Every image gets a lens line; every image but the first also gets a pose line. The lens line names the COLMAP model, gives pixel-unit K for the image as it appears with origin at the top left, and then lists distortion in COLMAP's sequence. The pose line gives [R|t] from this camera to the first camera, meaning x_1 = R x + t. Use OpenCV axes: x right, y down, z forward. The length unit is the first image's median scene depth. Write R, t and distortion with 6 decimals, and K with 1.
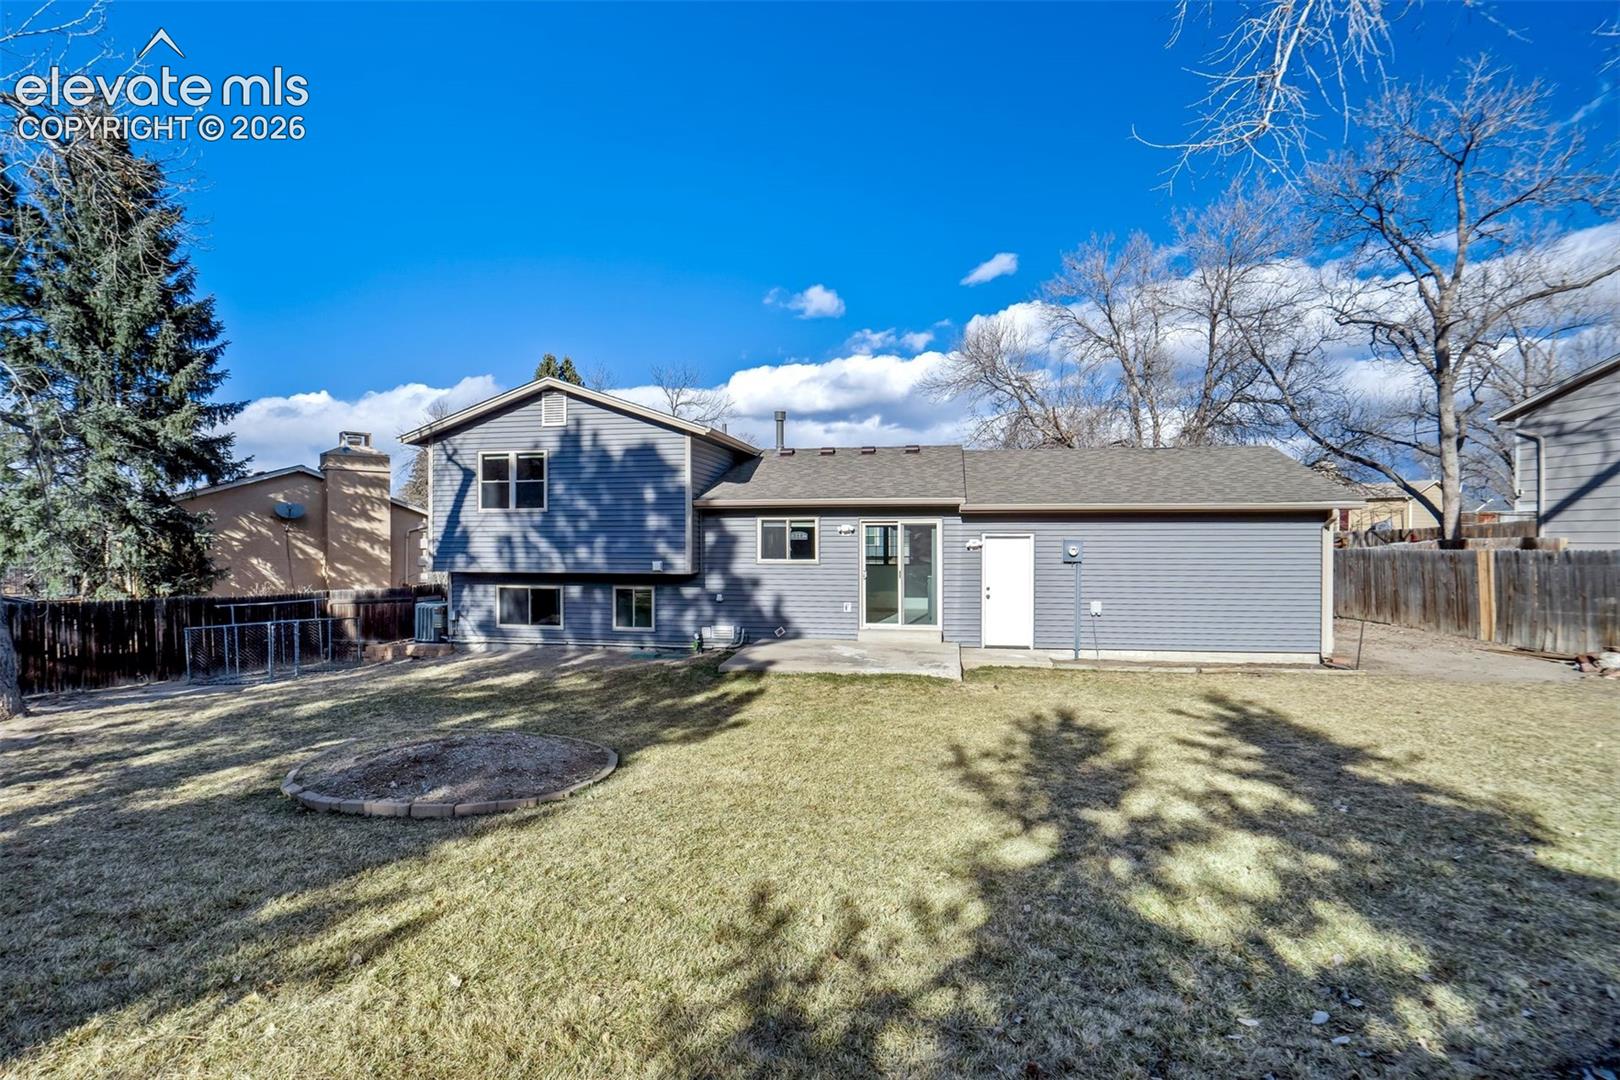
lens RADIAL K [[801.3, 0, 808.7], [0, 801.3, 542.9], [0, 0, 1]] dist [-0.040483, 0.000657]
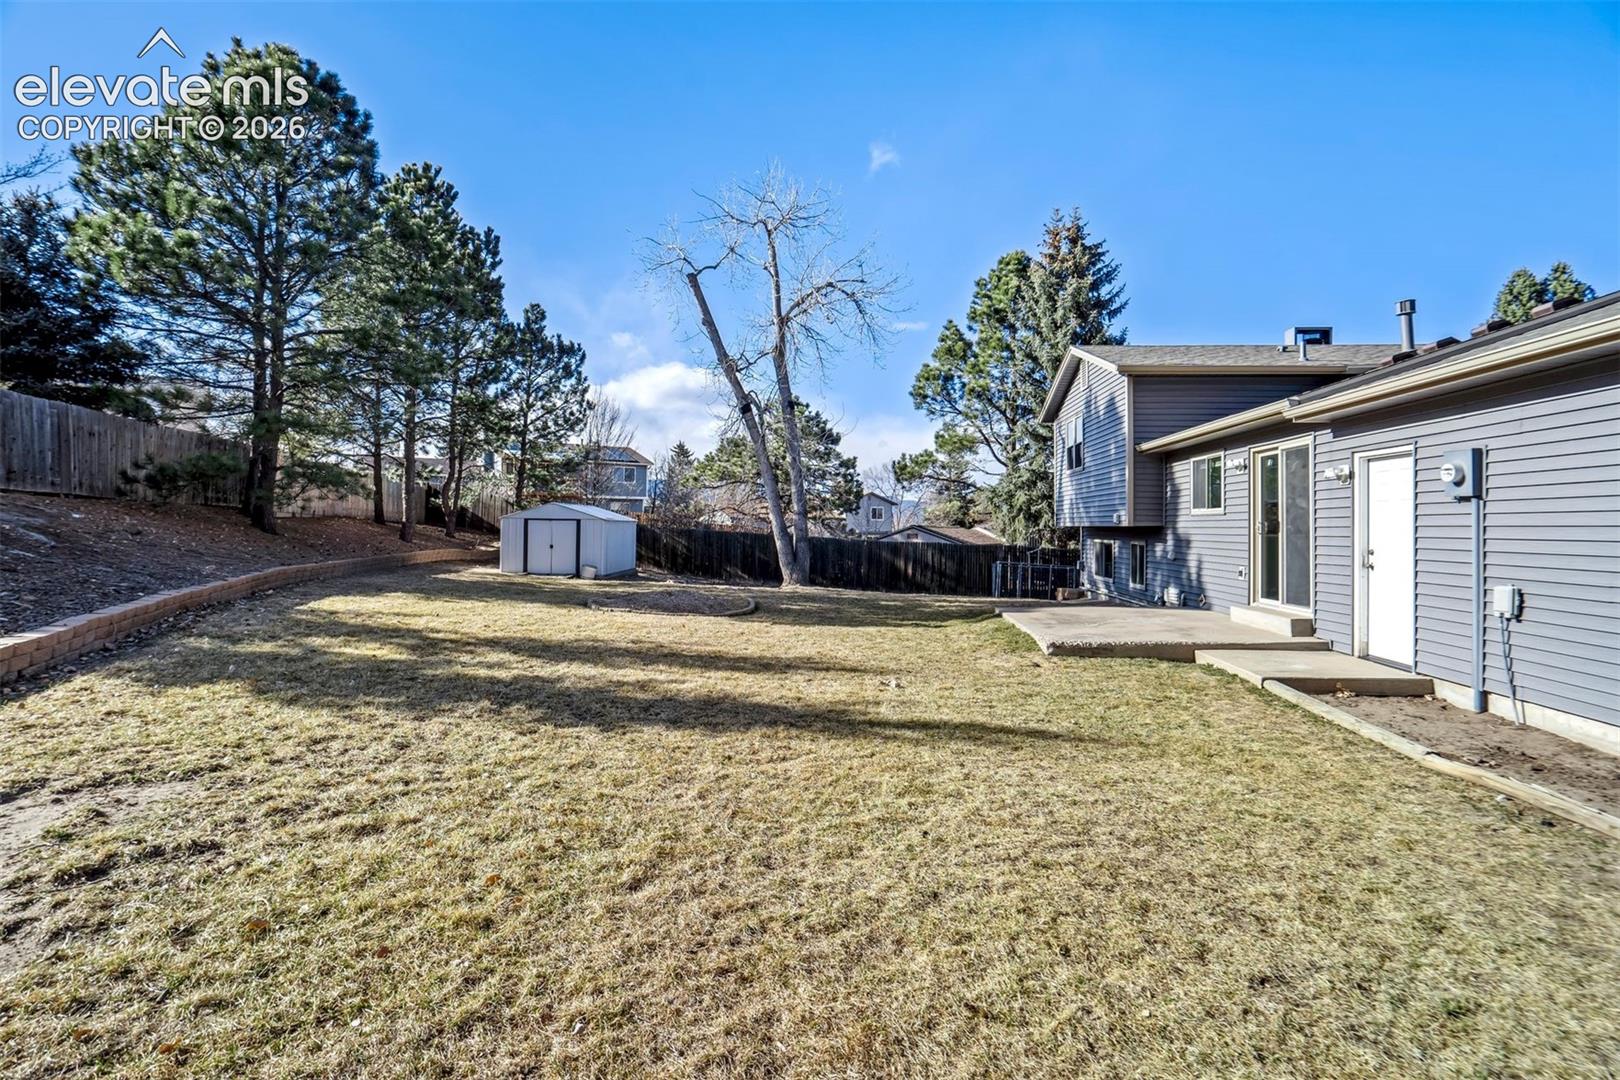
lens RADIAL K [[747.8, 0, 842.3], [0, 747.8, 537.9], [0, 0, 1]] dist [-0.051558, 0.020151]
pose [[0.056350, 0.007750, -0.998381, 0.712191], [0.003010, 0.999964, 0.007932, 0.042955], [0.998407, -0.003452, 0.056325, 0.609711]]
